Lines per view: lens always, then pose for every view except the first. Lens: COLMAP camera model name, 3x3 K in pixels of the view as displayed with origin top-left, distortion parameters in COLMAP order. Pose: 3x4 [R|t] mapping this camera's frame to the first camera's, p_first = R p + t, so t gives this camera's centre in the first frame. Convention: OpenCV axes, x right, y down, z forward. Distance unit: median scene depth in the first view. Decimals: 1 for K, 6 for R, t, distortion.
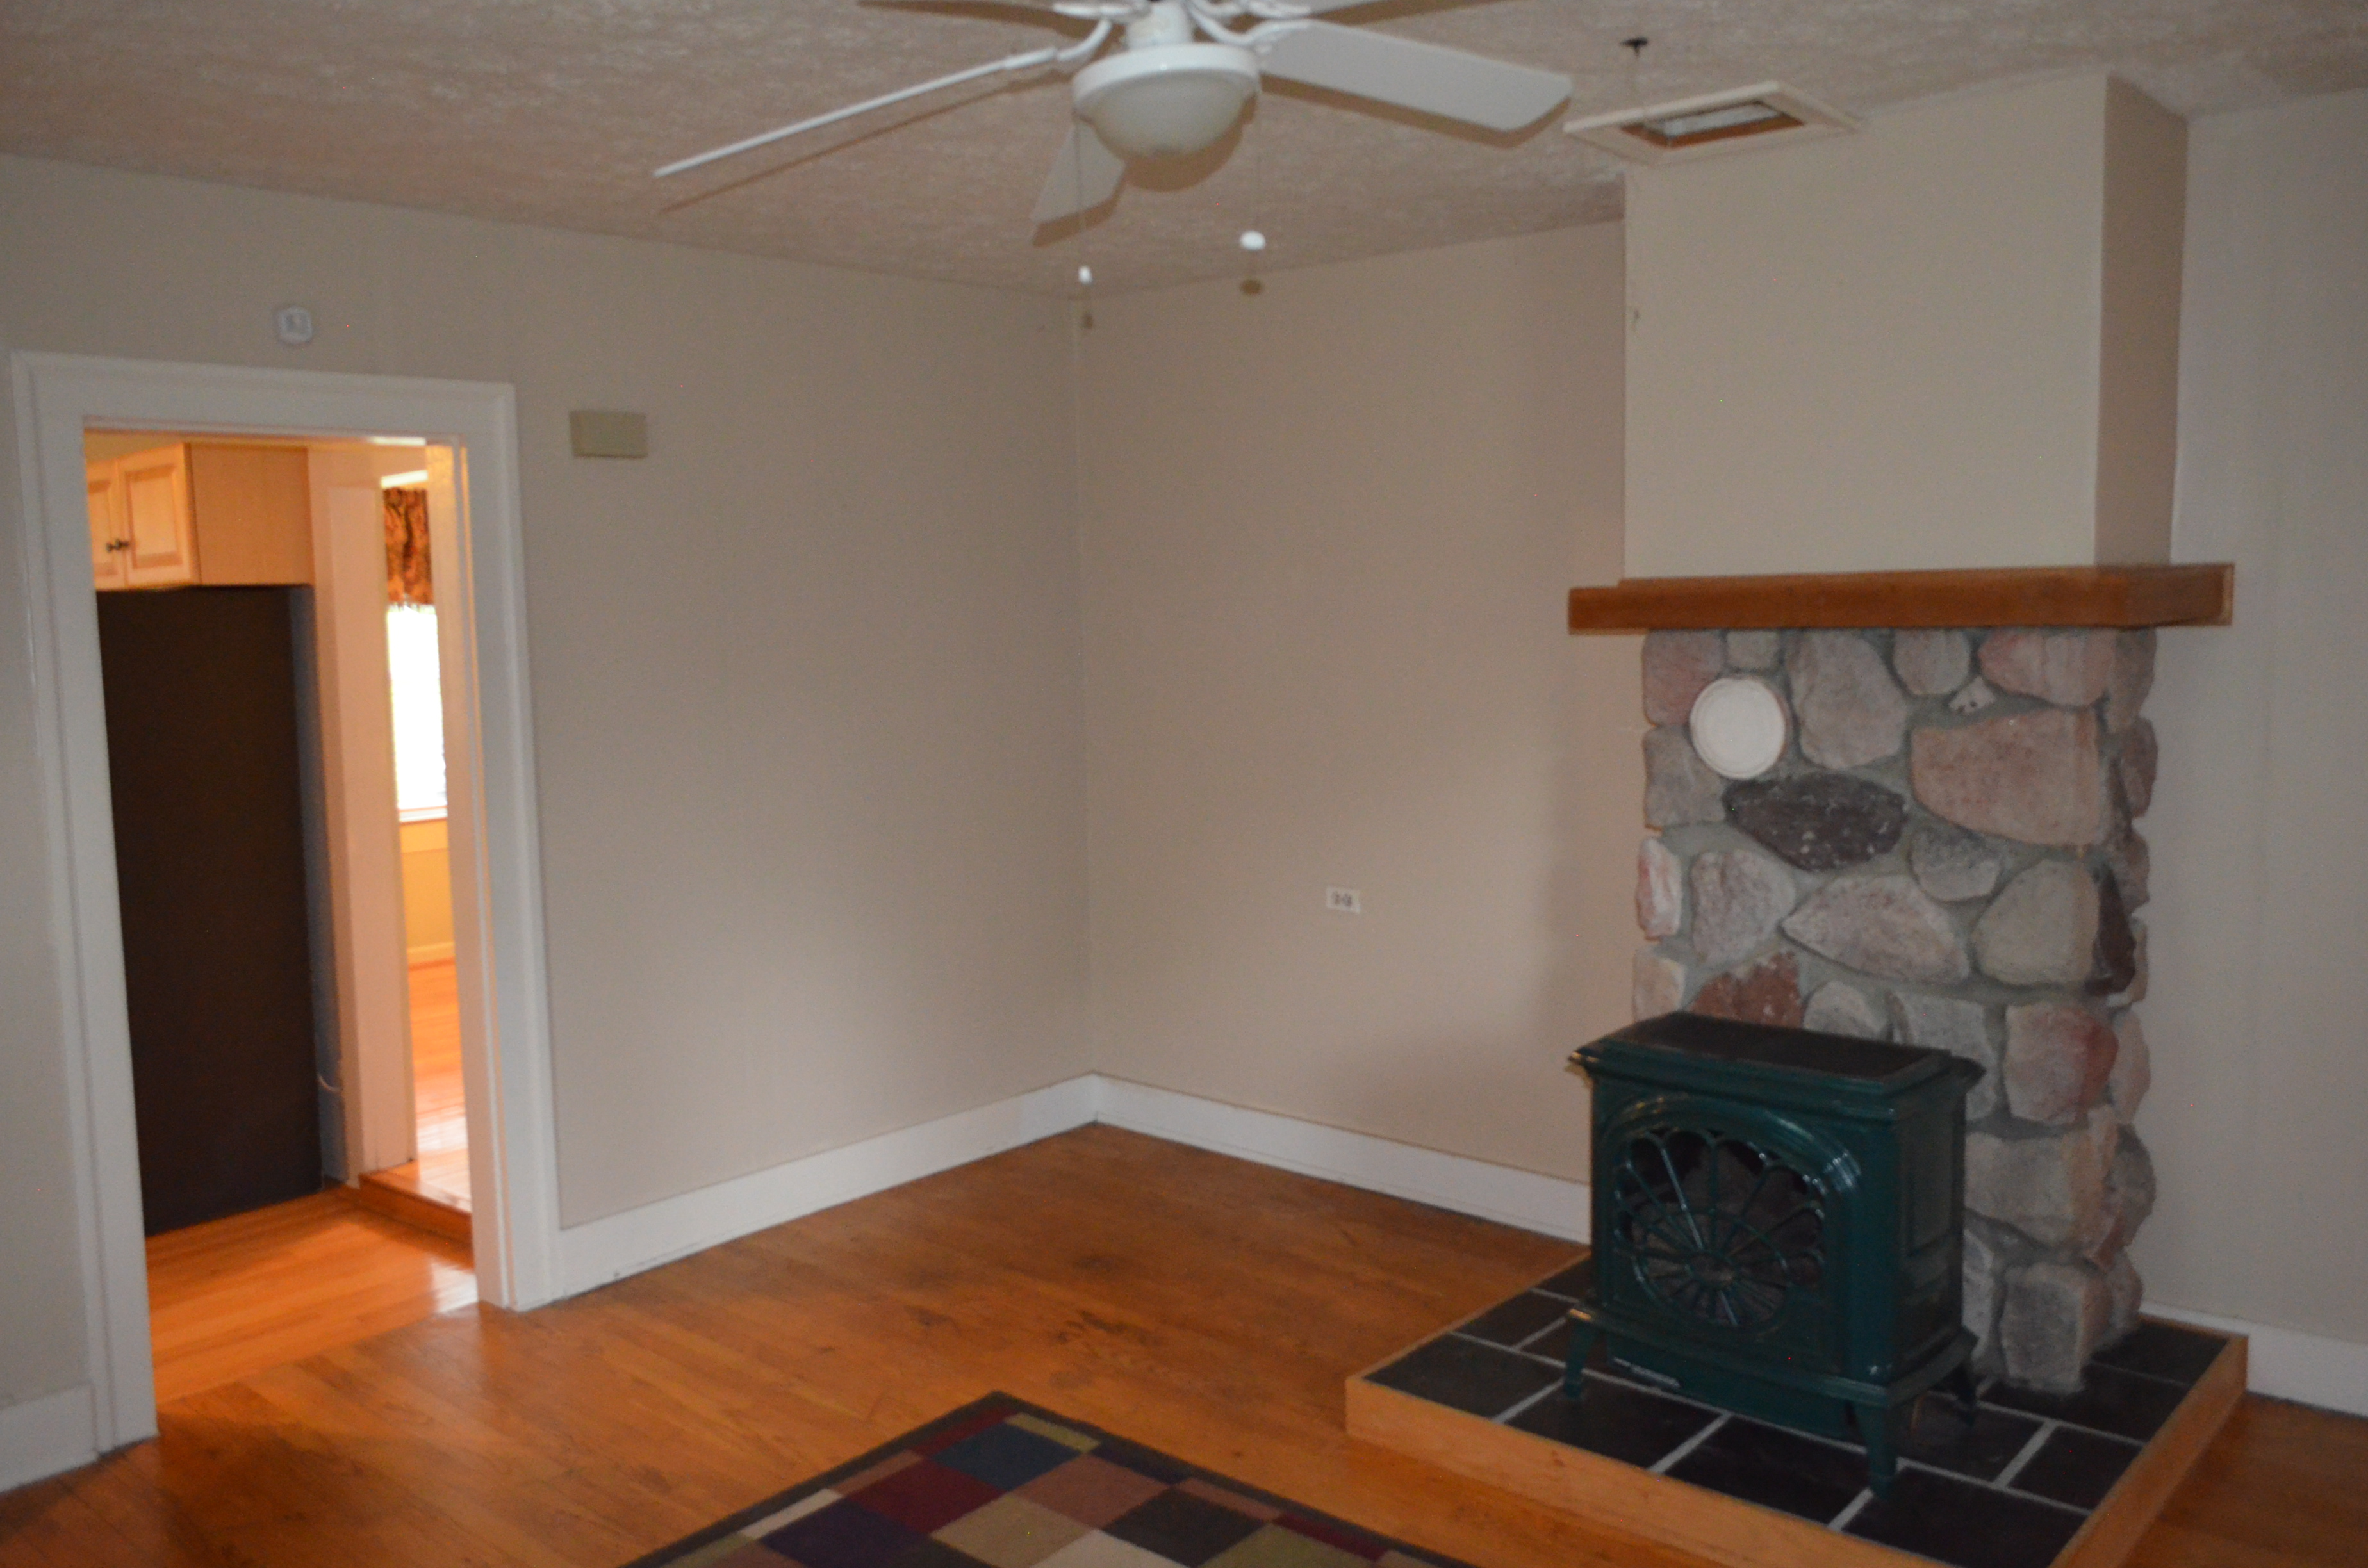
lens RADIAL K [[1819.5, 0, 1203.3], [0, 1819.5, 778.5], [0, 0, 1]] dist [-0.003341, -0.002952]
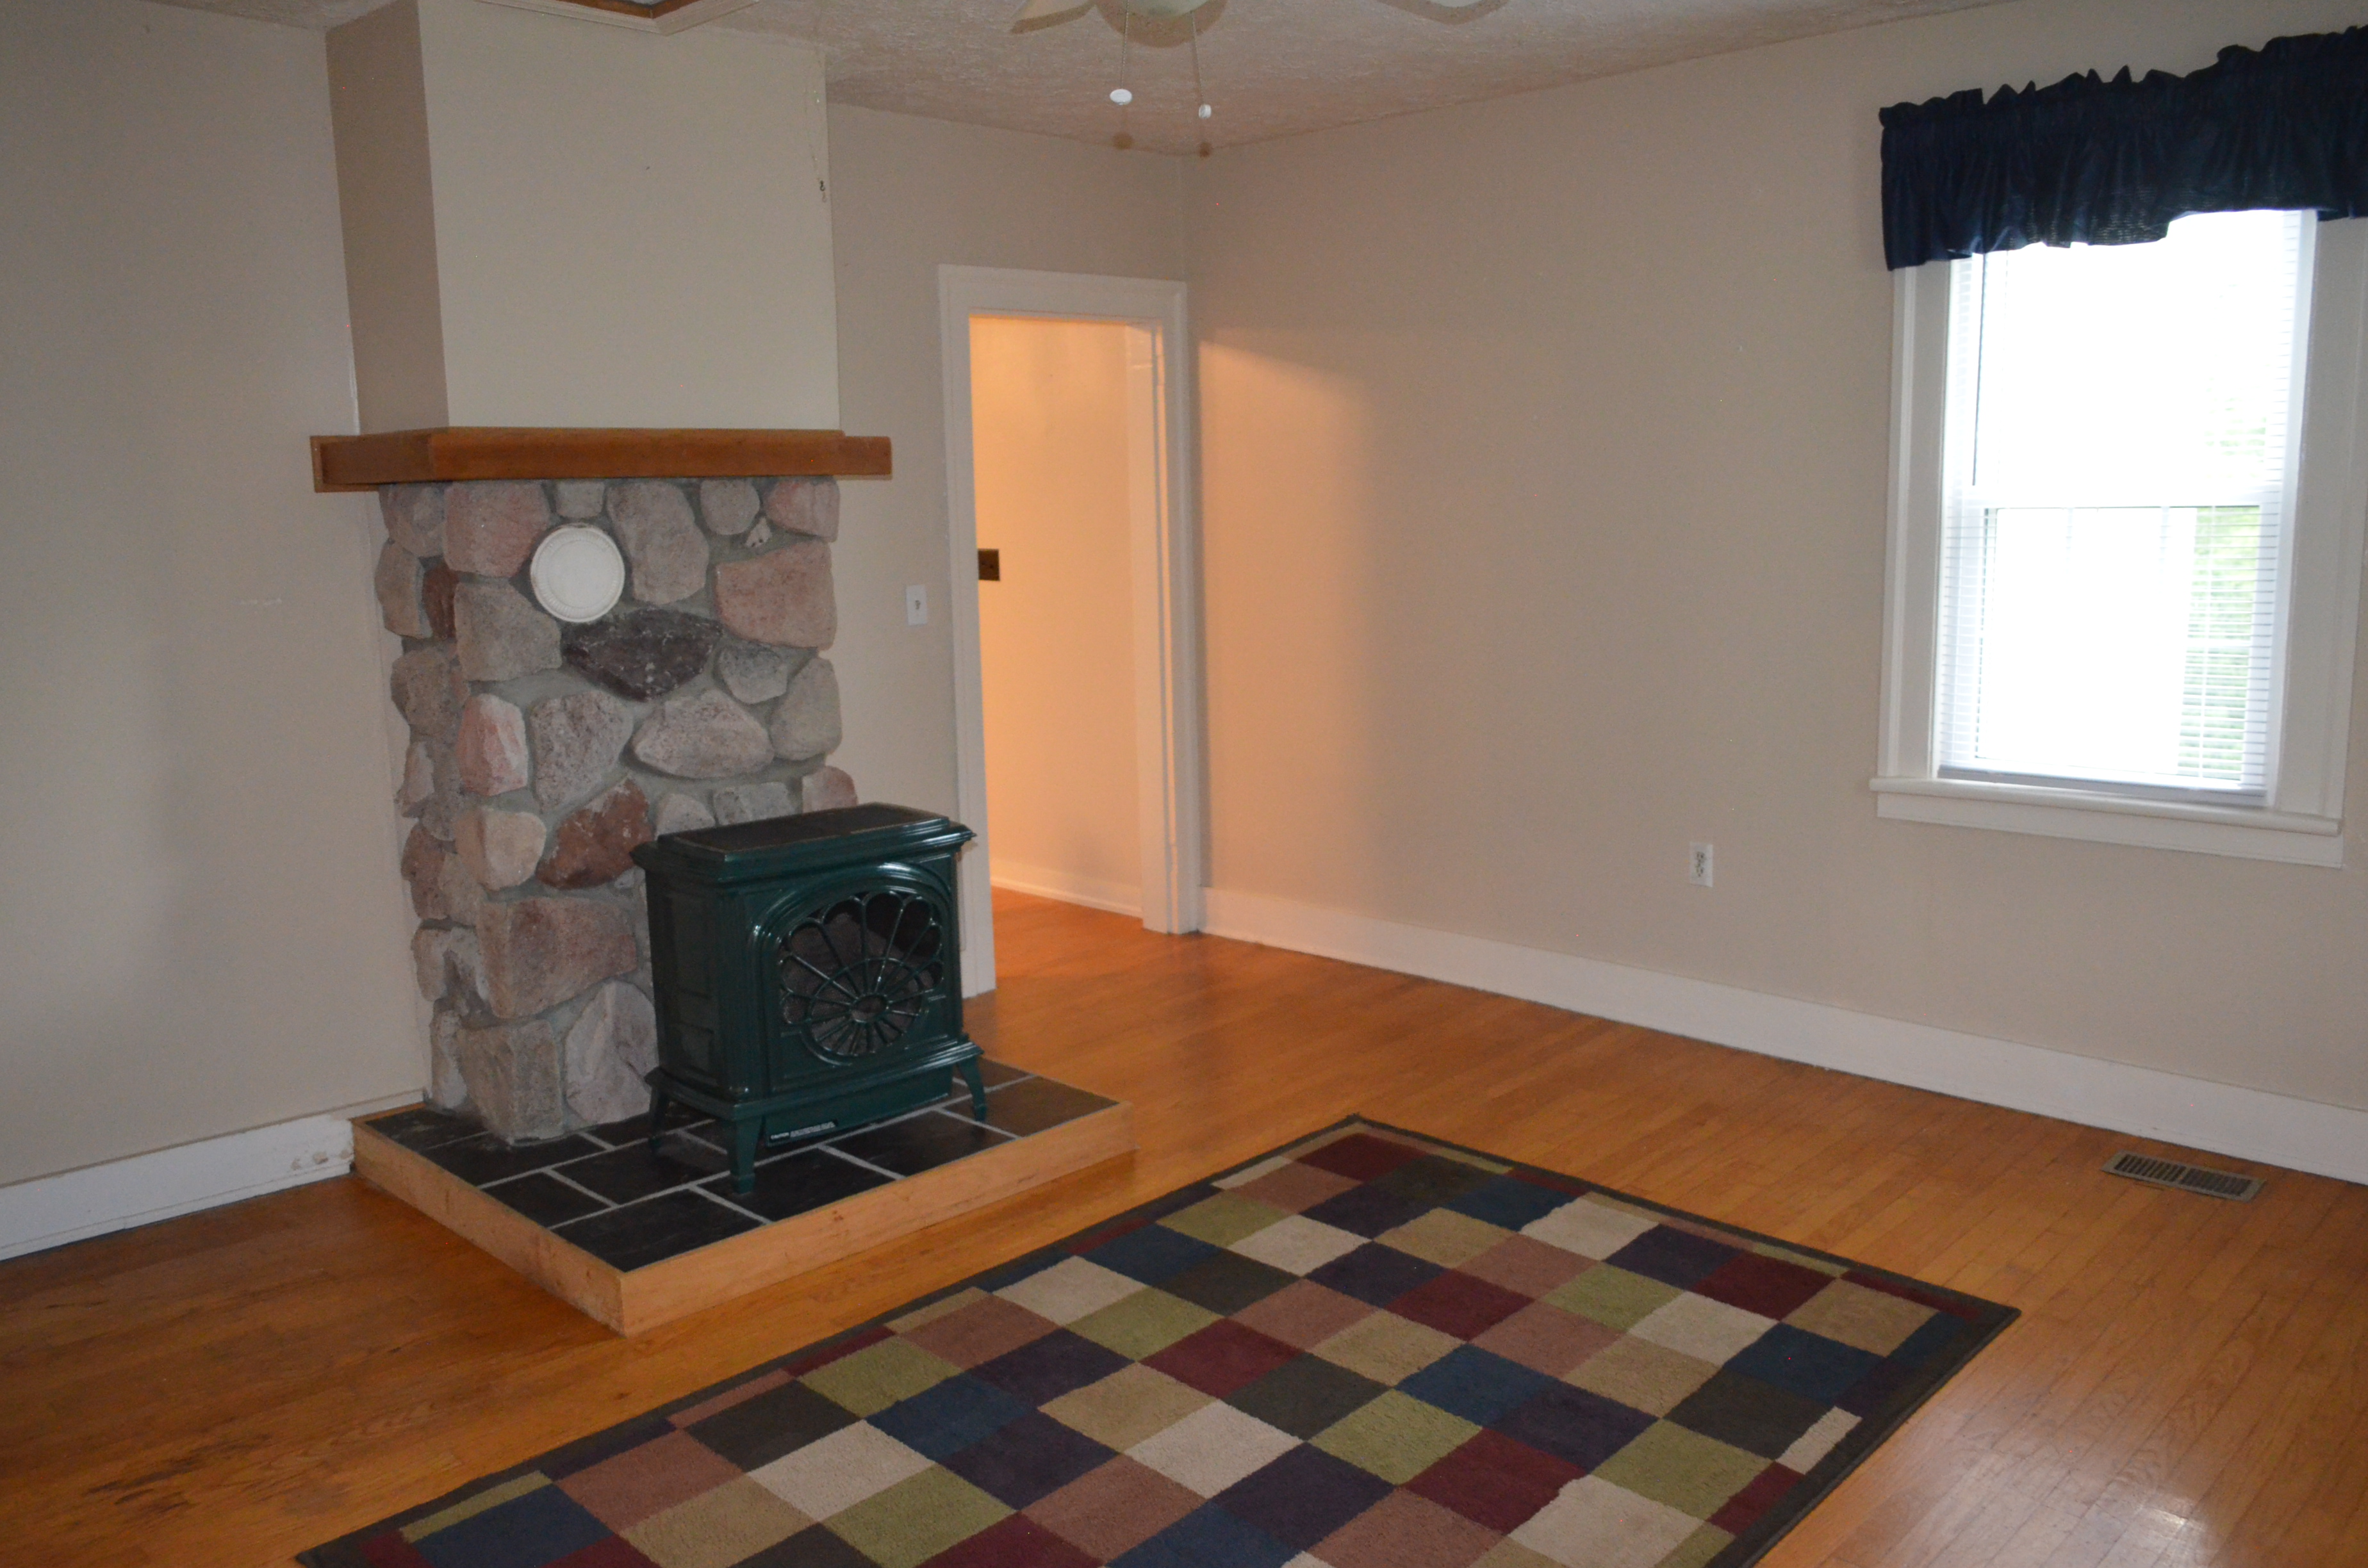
lens RADIAL K [[1819.5, 0, 1209.7], [0, 1819.5, 777.2], [0, 0, 1]] dist [-0.003341, -0.002952]
pose [[0.070195, -0.146278, 0.986750, -0.760802], [0.102423, 0.985019, 0.138735, -0.021485], [-0.992261, 0.091328, 0.084126, 0.581063]]
